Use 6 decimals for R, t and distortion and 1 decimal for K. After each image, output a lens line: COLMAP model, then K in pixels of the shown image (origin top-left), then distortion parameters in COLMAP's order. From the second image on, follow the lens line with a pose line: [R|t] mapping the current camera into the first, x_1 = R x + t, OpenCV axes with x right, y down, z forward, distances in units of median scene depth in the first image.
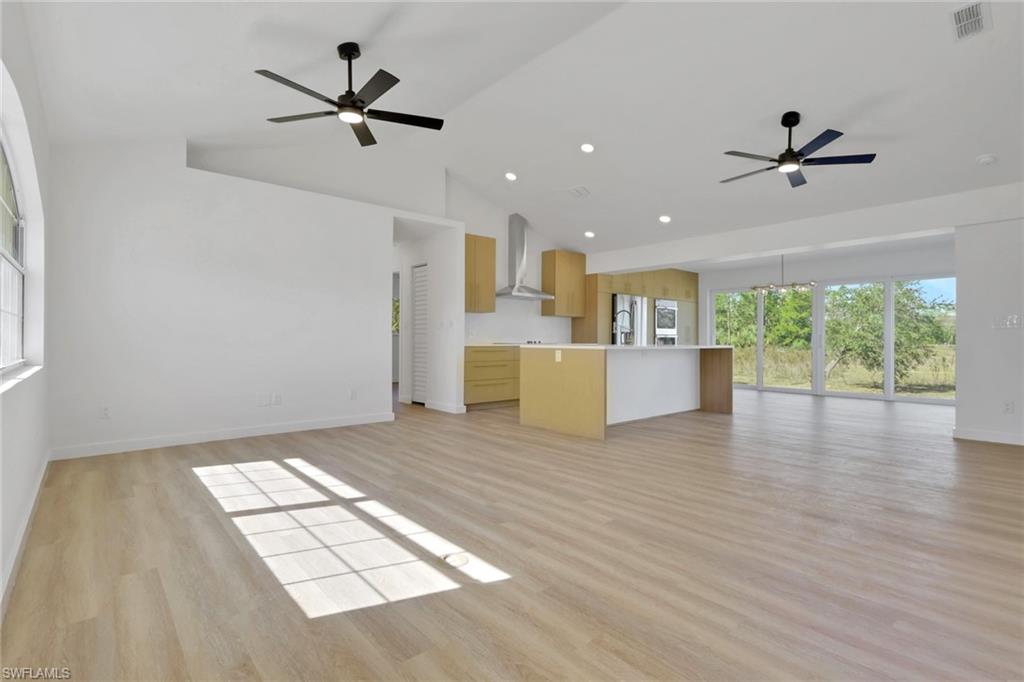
lens RADIAL K [[488.2, 0, 512.1], [0, 488.2, 338.3], [0, 0, 1]] dist [0.000334, -0.000264]
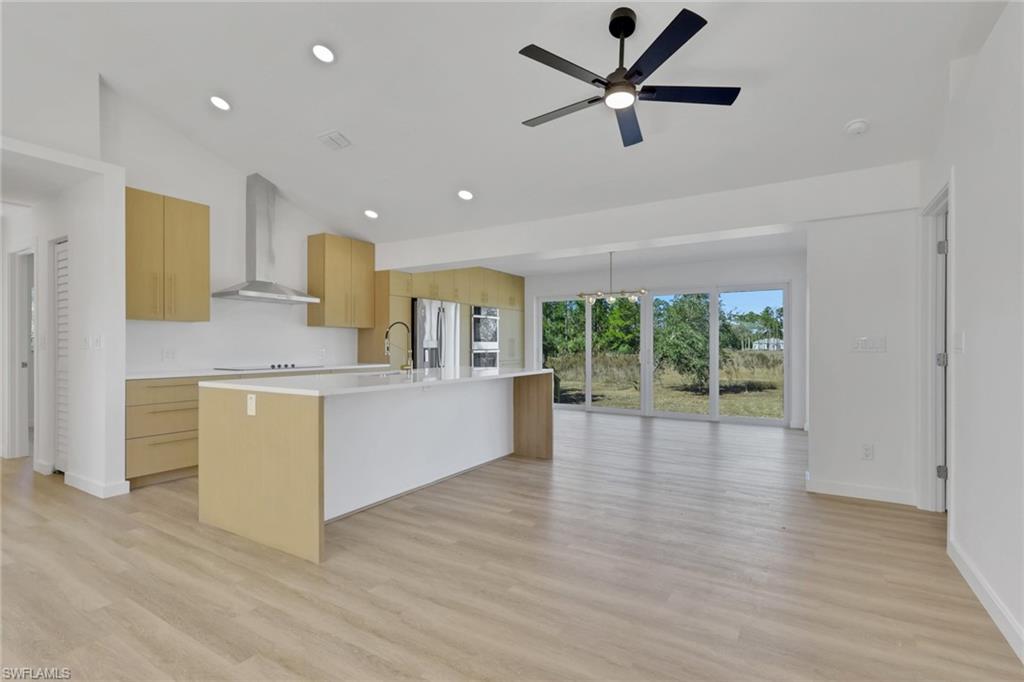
lens RADIAL K [[481.1, 0, 514.7], [0, 481.1, 346.0], [0, 0, 1]] dist [-0.001737, 0.000265]
pose [[0.952868, -0.004459, 0.303353, 0.160527], [0.002703, 0.999977, 0.006209, -0.024827], [-0.303374, -0.005096, 0.952858, 0.290680]]
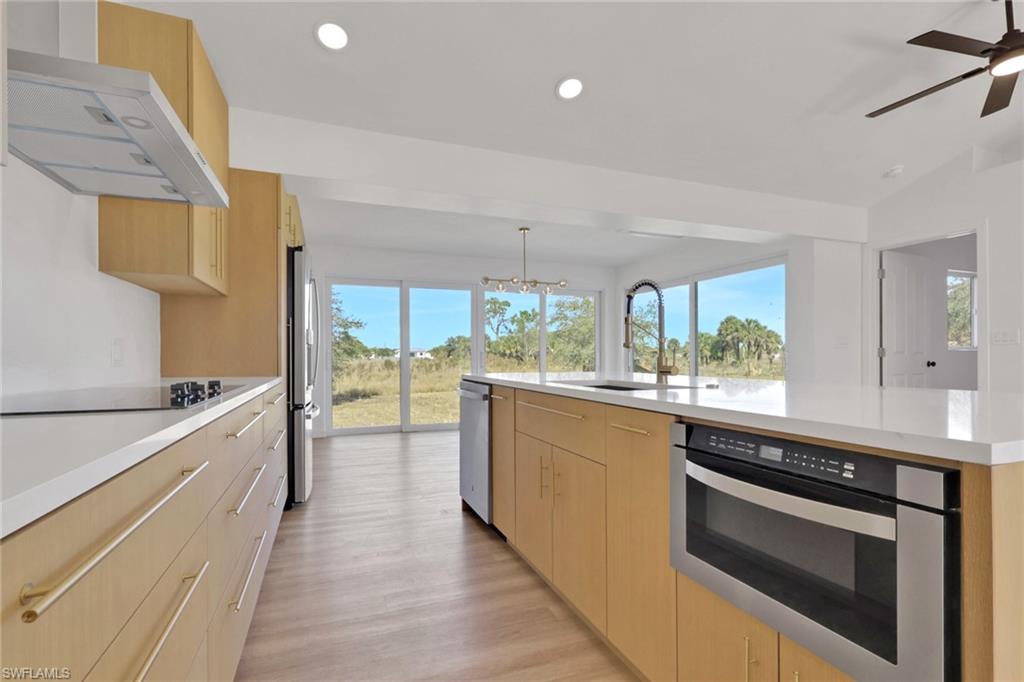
lens RADIAL K [[481.1, 0, 514.7], [0, 481.1, 346.0], [0, 0, 1]] dist [-0.001737, 0.000265]
pose [[0.345167, 0.013359, 0.938446, -0.126492], [-0.000482, 0.999901, -0.014056, -0.006581], [-0.938541, 0.004400, 0.345139, 0.855362]]
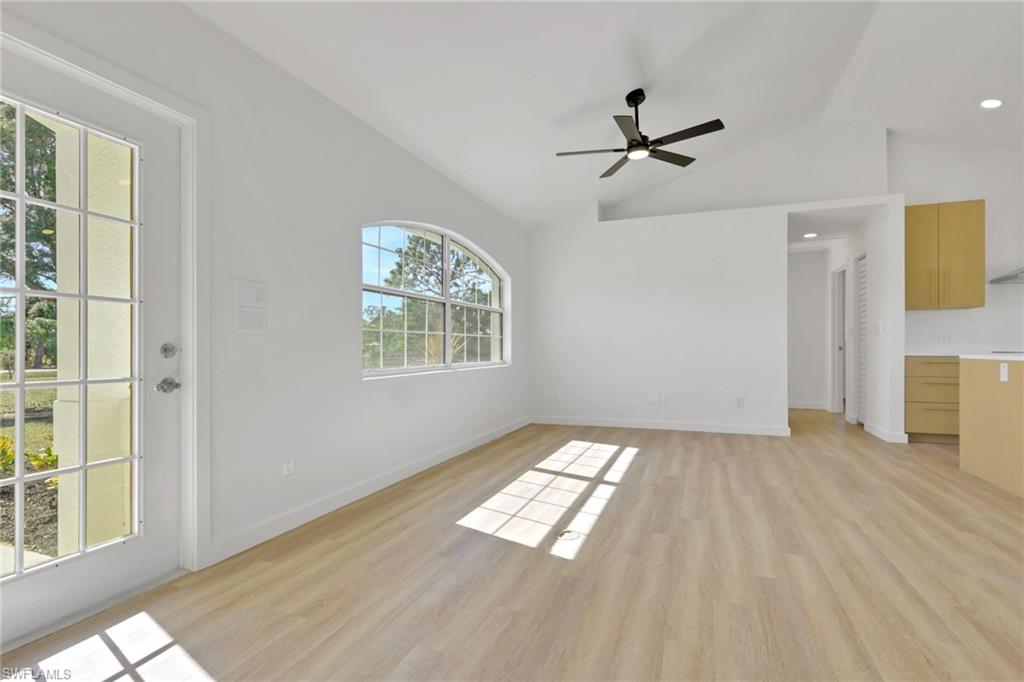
lens RADIAL K [[484.9, 0, 515.8], [0, 484.9, 348.4], [0, 0, 1]] dist [-0.002685, -0.000493]
pose [[0.470123, -0.004500, -0.882590, 0.264210], [0.008046, 0.999967, -0.000812, 0.000121], [0.882564, -0.006719, 0.470143, 0.103498]]
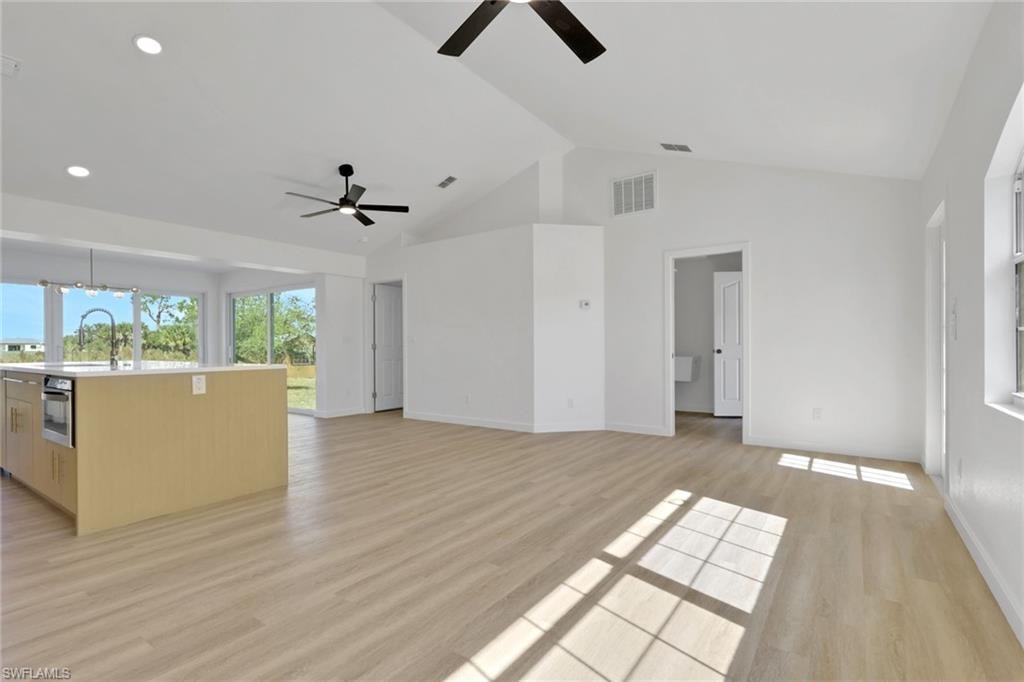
lens RADIAL K [[481.1, 0, 514.7], [0, 481.1, 346.0], [0, 0, 1]] dist [-0.001737, 0.000265]
pose [[-0.239446, -0.001447, 0.970909, -0.443612], [0.000047, 0.999999, 0.001501, -0.010019], [-0.970910, 0.000405, -0.239445, 0.566987]]
